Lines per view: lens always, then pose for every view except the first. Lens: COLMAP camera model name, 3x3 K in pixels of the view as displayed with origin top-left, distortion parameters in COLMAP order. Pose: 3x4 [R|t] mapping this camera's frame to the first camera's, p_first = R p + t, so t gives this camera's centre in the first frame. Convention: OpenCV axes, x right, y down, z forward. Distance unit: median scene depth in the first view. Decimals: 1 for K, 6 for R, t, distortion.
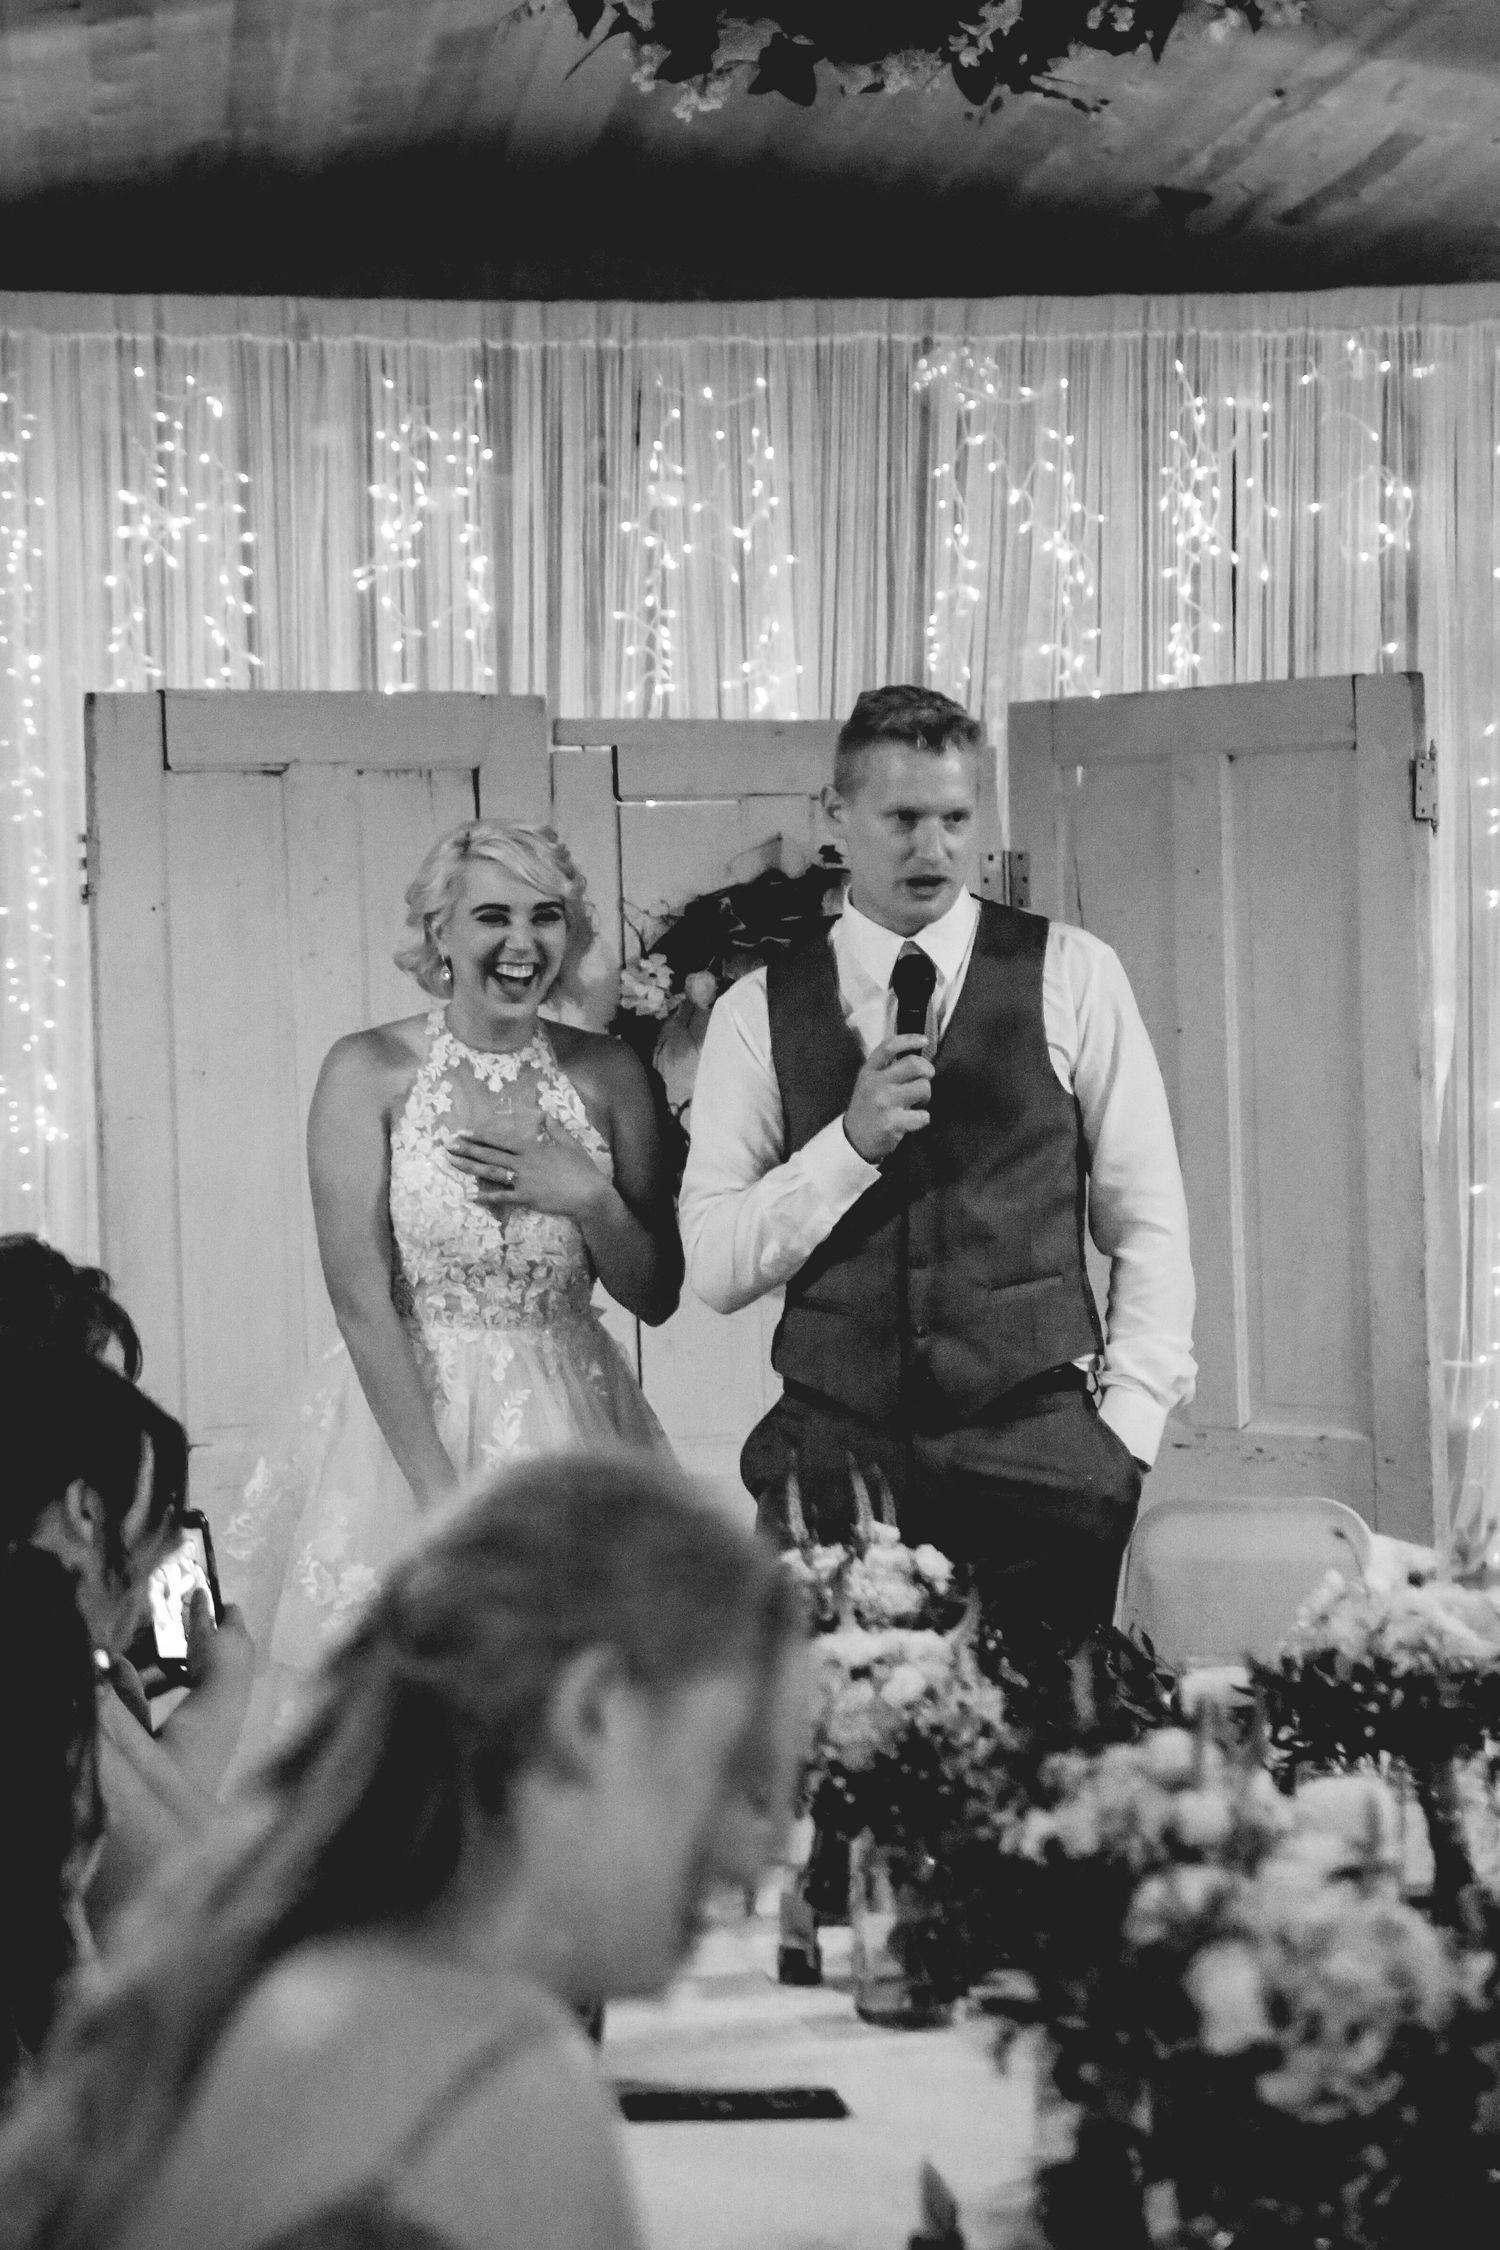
lens RADIAL K [[4998.6, 0, 590.0], [0, 4998.6, 922.6], [0, 0, 1]] dist [0.167127, 0.899429]
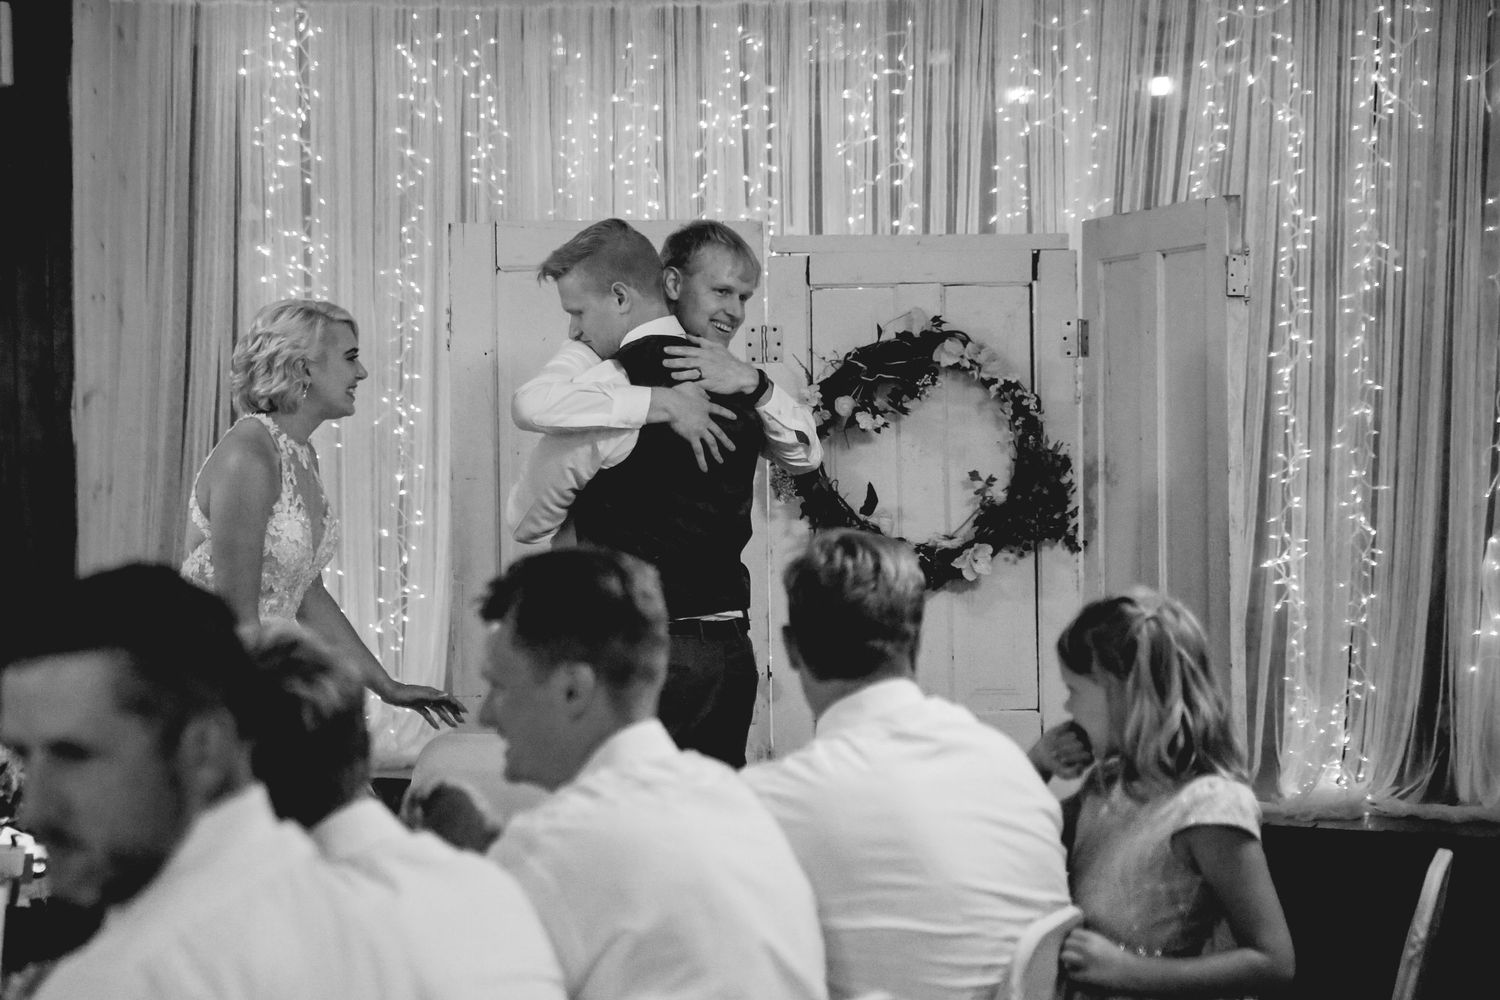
lens RADIAL K [[2961.1, 0, 781.6], [0, 2961.1, 524.1], [0, 0, 1]] dist [0.223814, -0.194177]
pose [[0.893334, 0.030298, -0.448372, 0.372189], [-0.006191, 0.998460, 0.055135, -0.001110], [0.449351, -0.046478, 0.892145, 0.137040]]
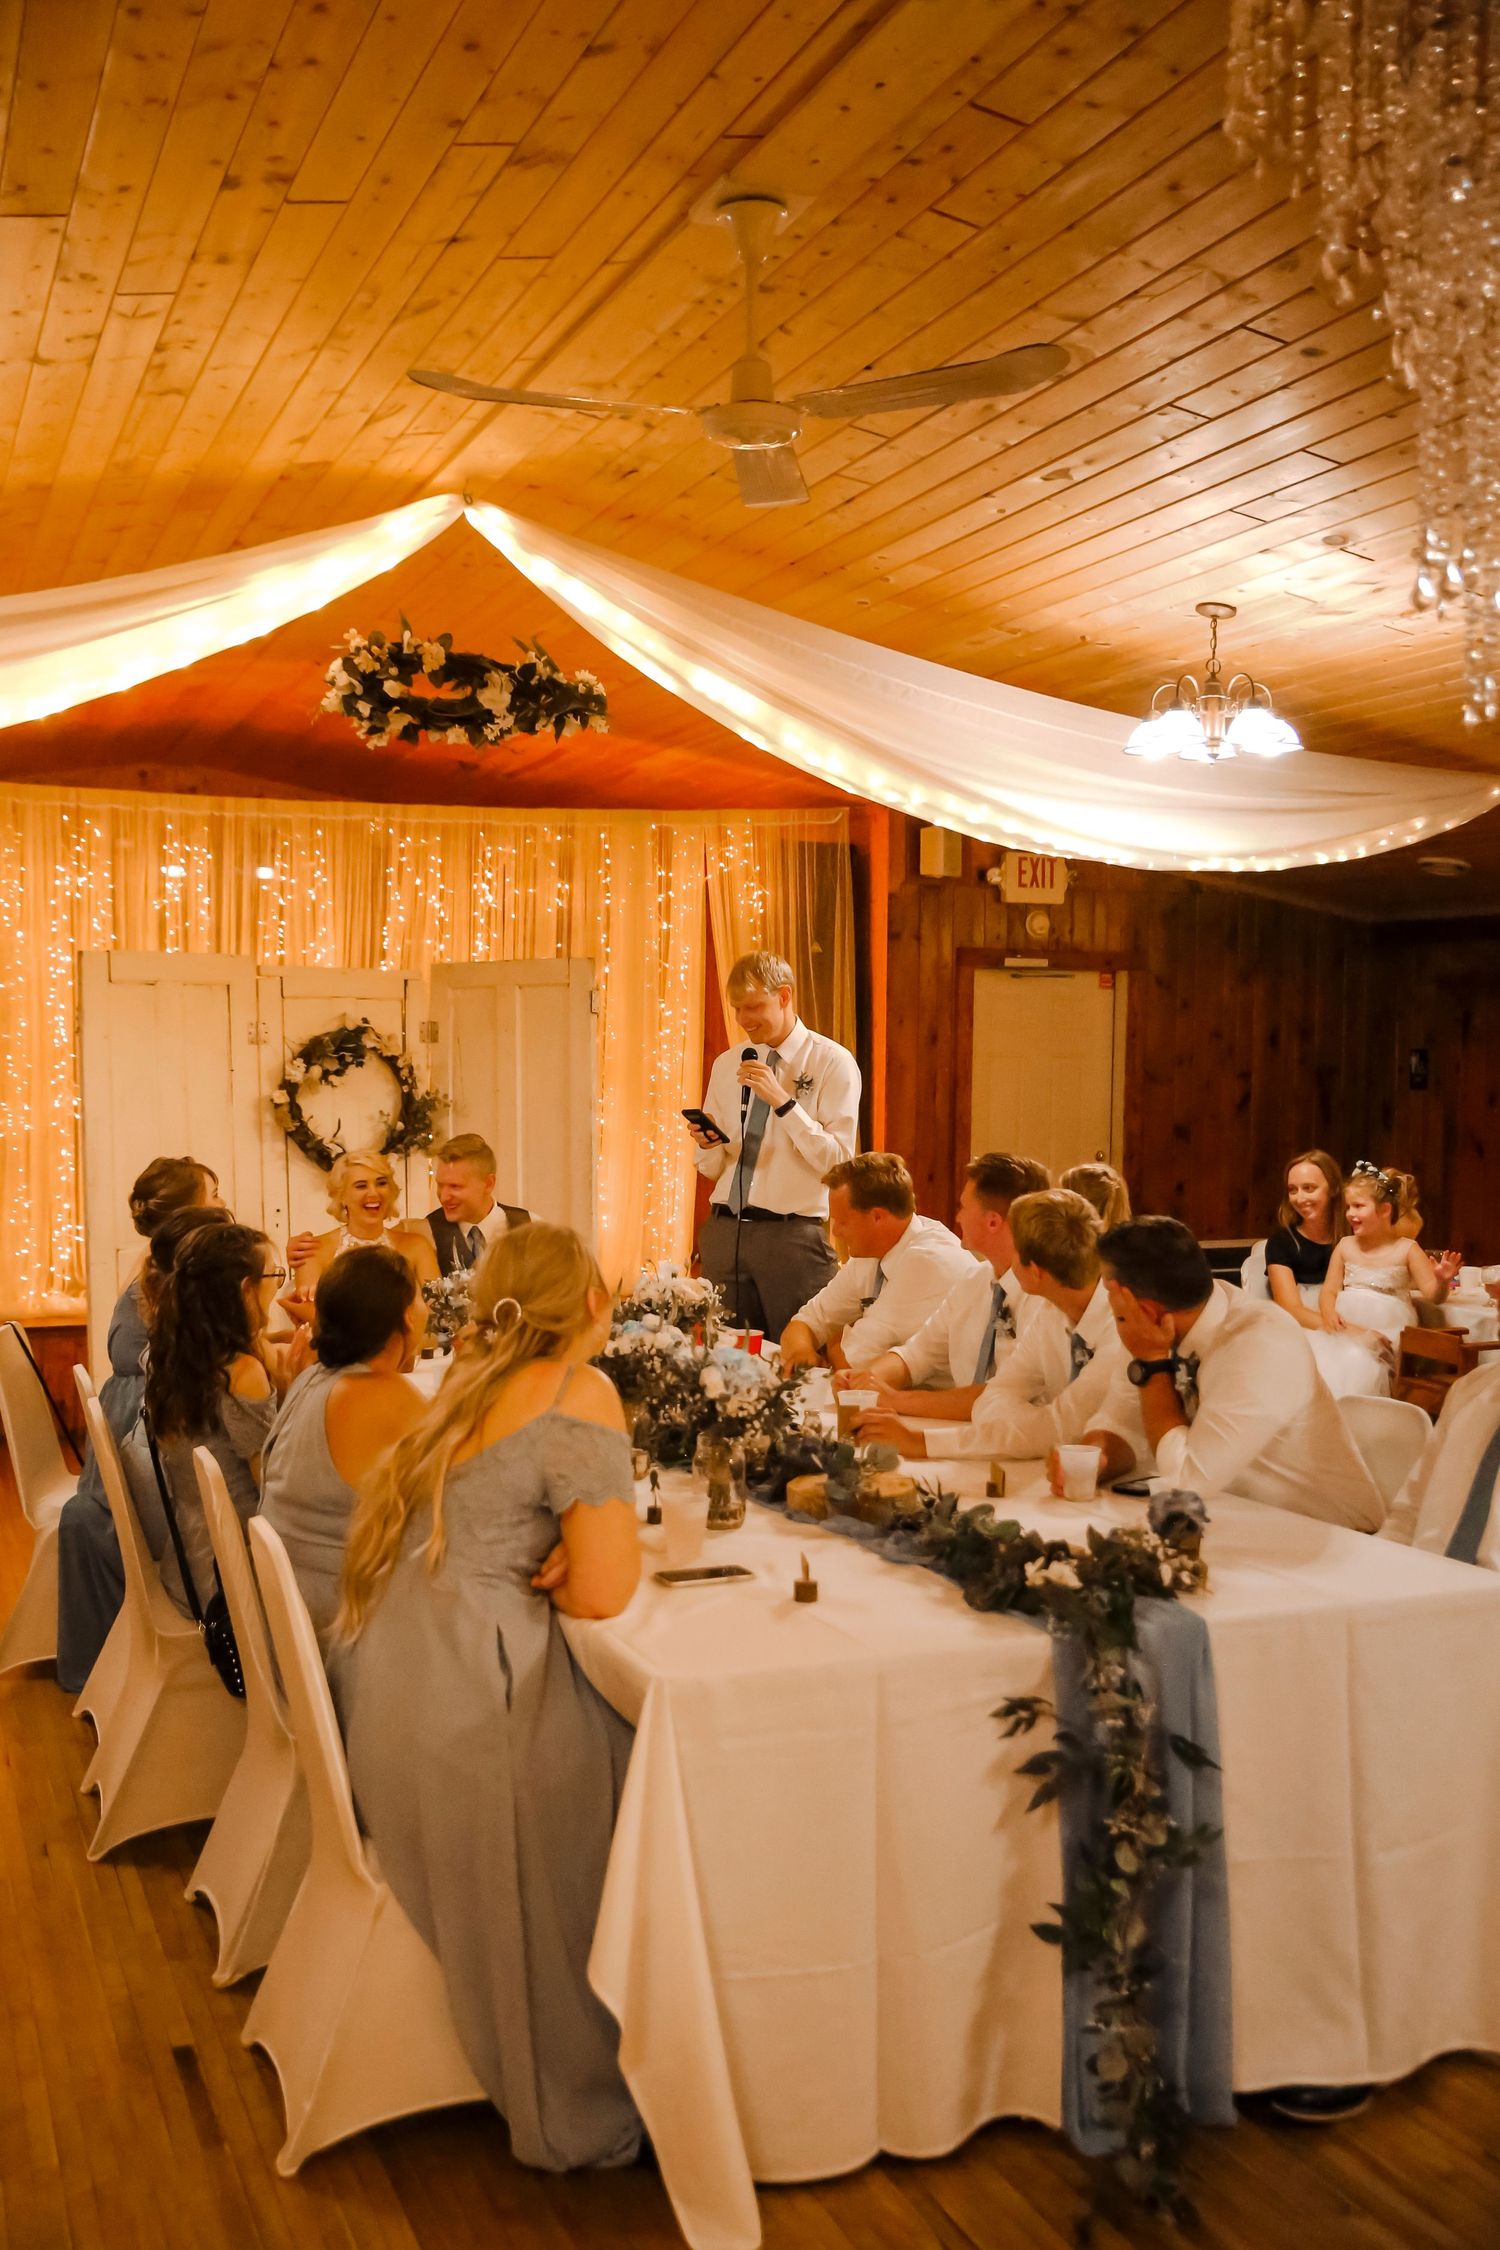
lens RADIAL K [[2144.9, 0, 750.0], [0, 2144.9, 1125.0], [0, 0, 1]] dist [-0.067281, 0.000774]
pose [[0.953510, 0.007358, 0.301271, -0.084212], [-0.018274, 0.999274, 0.033433, -0.000335], [-0.300806, -0.037384, 0.952952, -0.100915]]
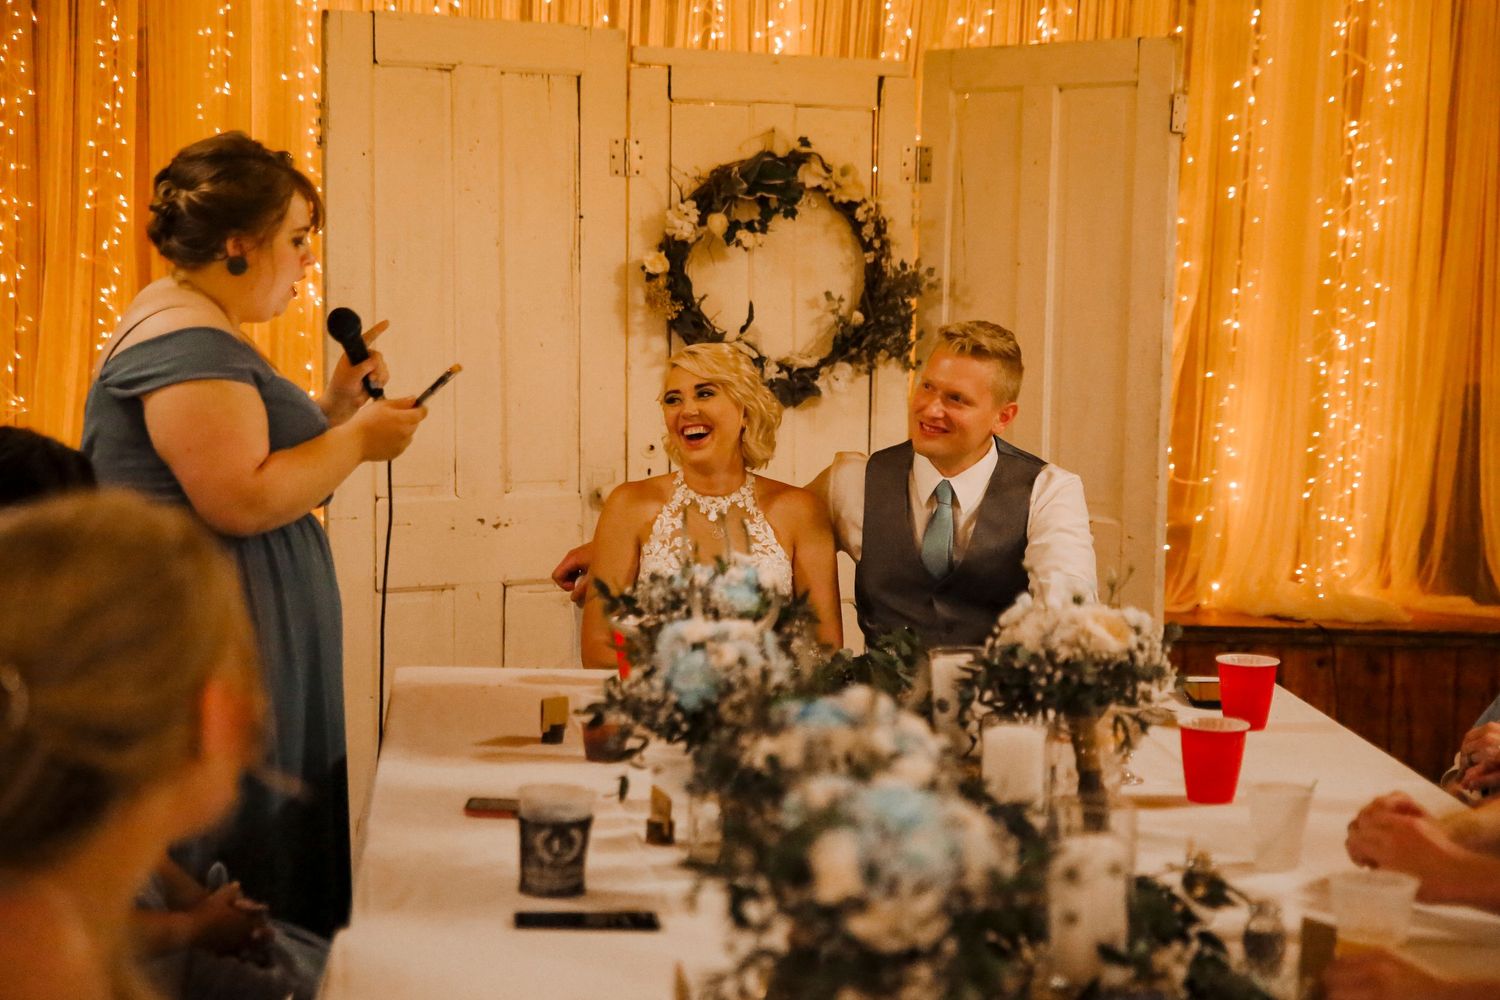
lens RADIAL K [[2961.1, 0, 781.6], [0, 2961.1, 524.1], [0, 0, 1]] dist [0.223814, -0.194177]
pose [[0.998989, 0.042866, 0.013564, 0.029576], [-0.044032, 0.993769, 0.102397, 0.009229], [-0.009090, -0.102891, 0.994651, 0.052546]]
